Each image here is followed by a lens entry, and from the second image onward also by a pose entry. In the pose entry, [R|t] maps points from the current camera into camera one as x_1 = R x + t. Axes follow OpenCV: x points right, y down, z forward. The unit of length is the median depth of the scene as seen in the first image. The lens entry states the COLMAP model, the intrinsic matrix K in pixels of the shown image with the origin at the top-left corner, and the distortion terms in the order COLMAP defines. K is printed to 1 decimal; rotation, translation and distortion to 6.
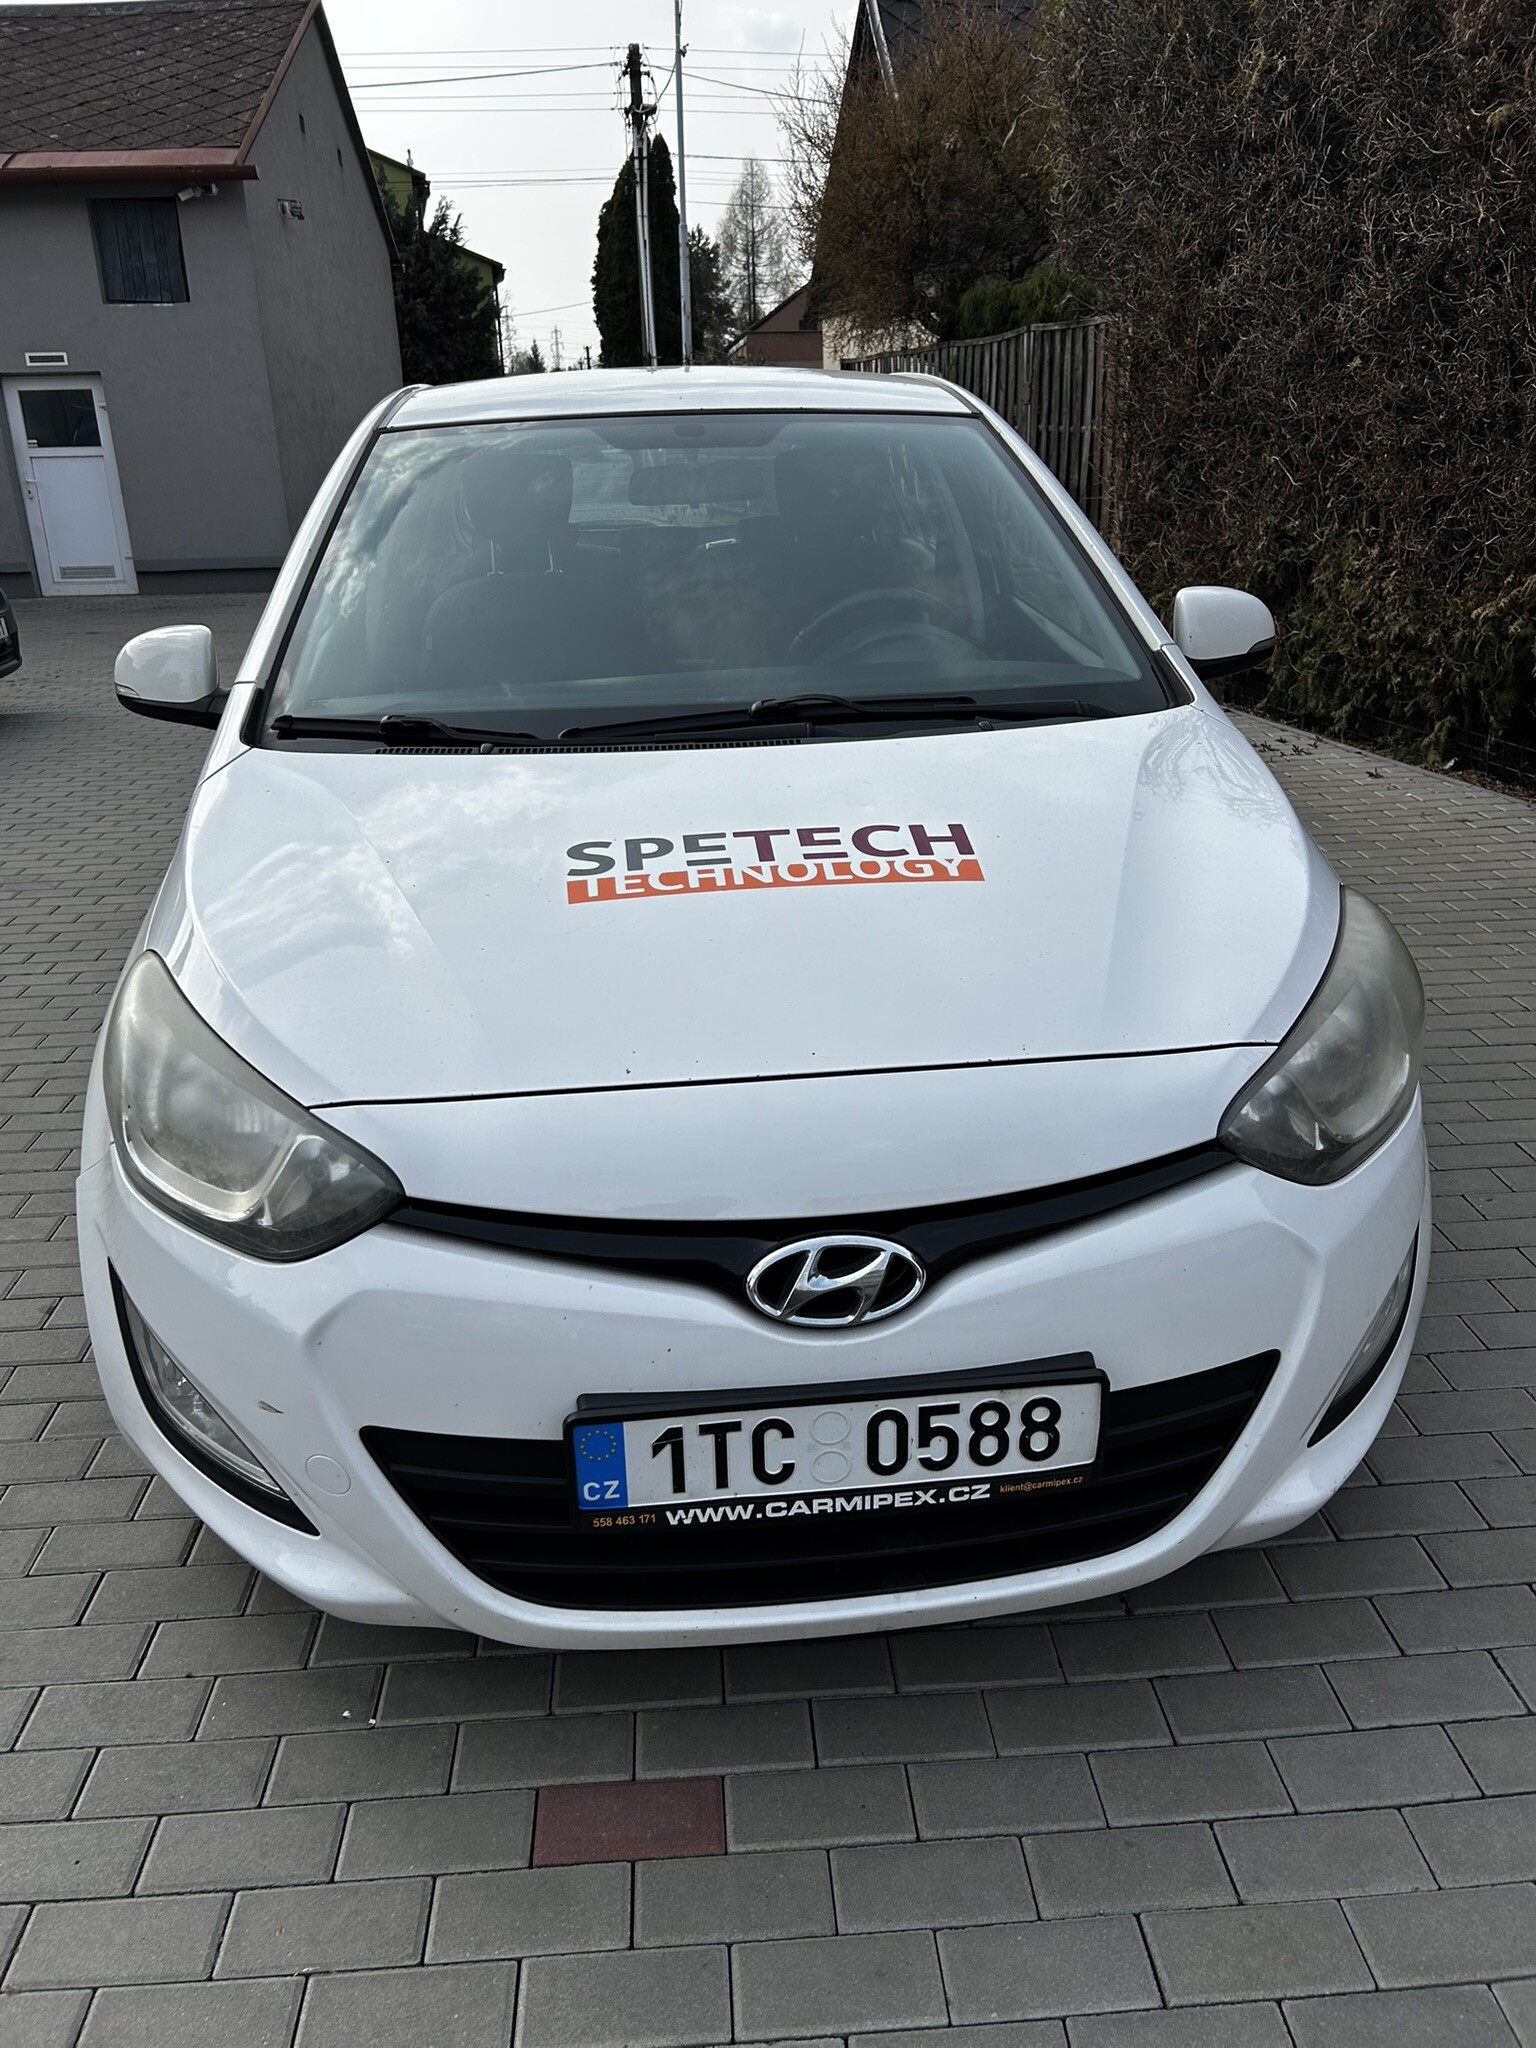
lens RADIAL K [[1544.9, 0, 768.0], [0, 1544.9, 1024.0], [0, 0, 1]] dist [0.017754, 0.002112]
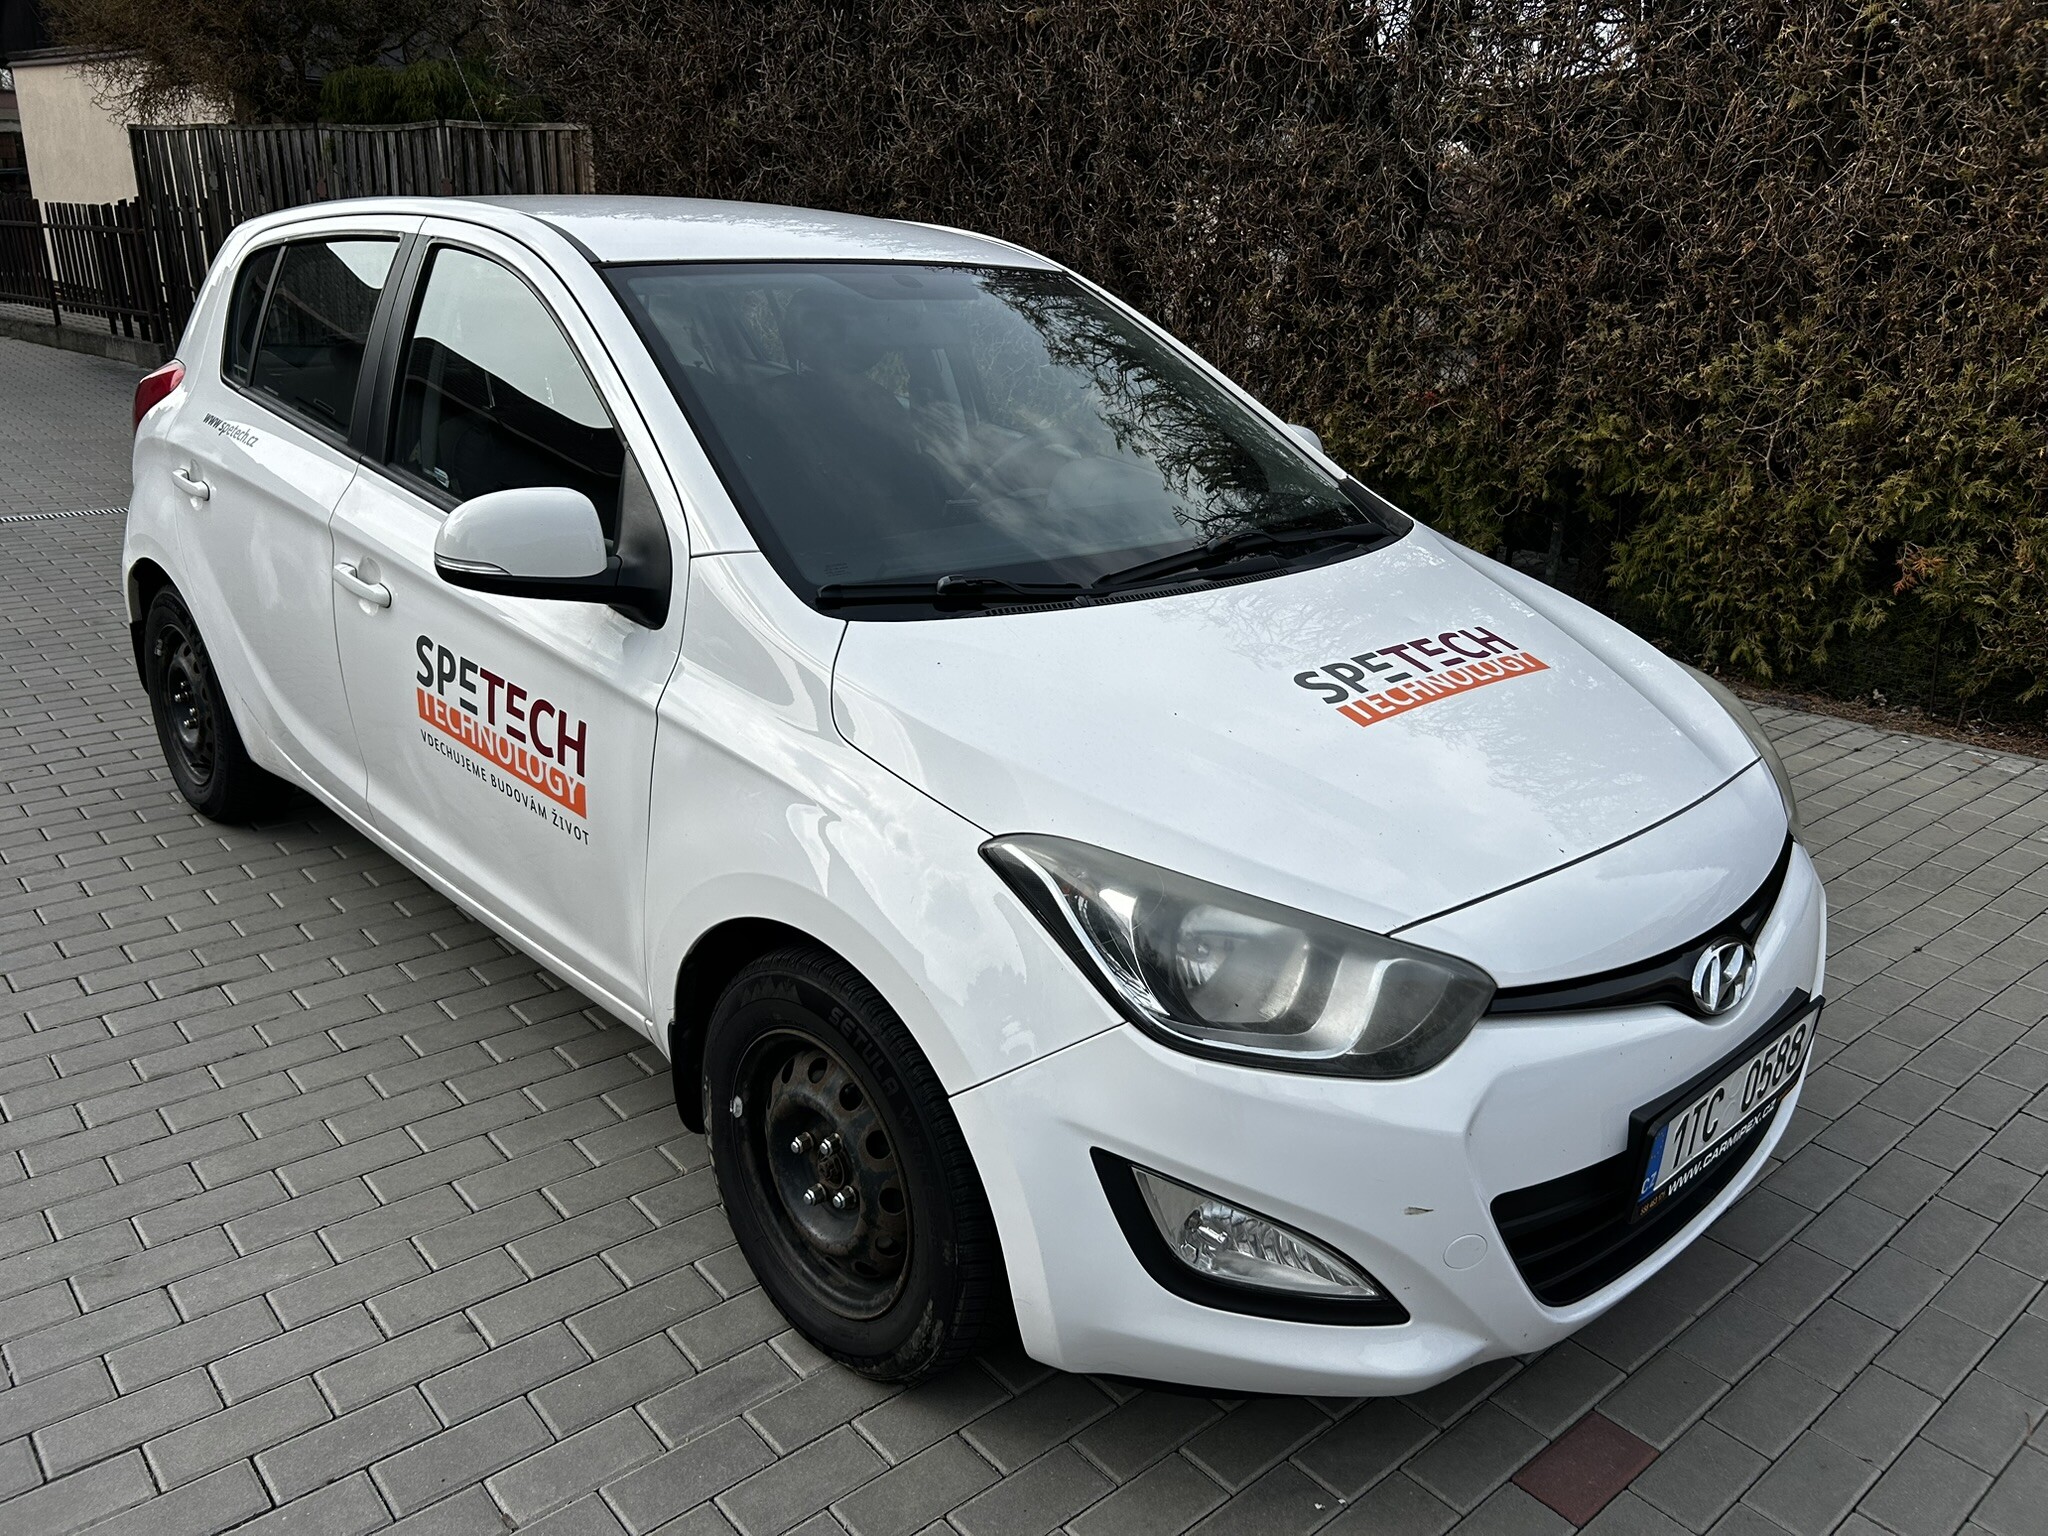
lens RADIAL K [[1544.9, 0, 1024.0], [0, 1544.9, 768.0], [0, 0, 1]] dist [0.017754, 0.002112]
pose [[0.788022, -0.148059, 0.597578, -0.966318], [0.163745, 0.986094, 0.028389, -0.115546], [-0.593471, 0.075479, 0.801308, 0.223733]]
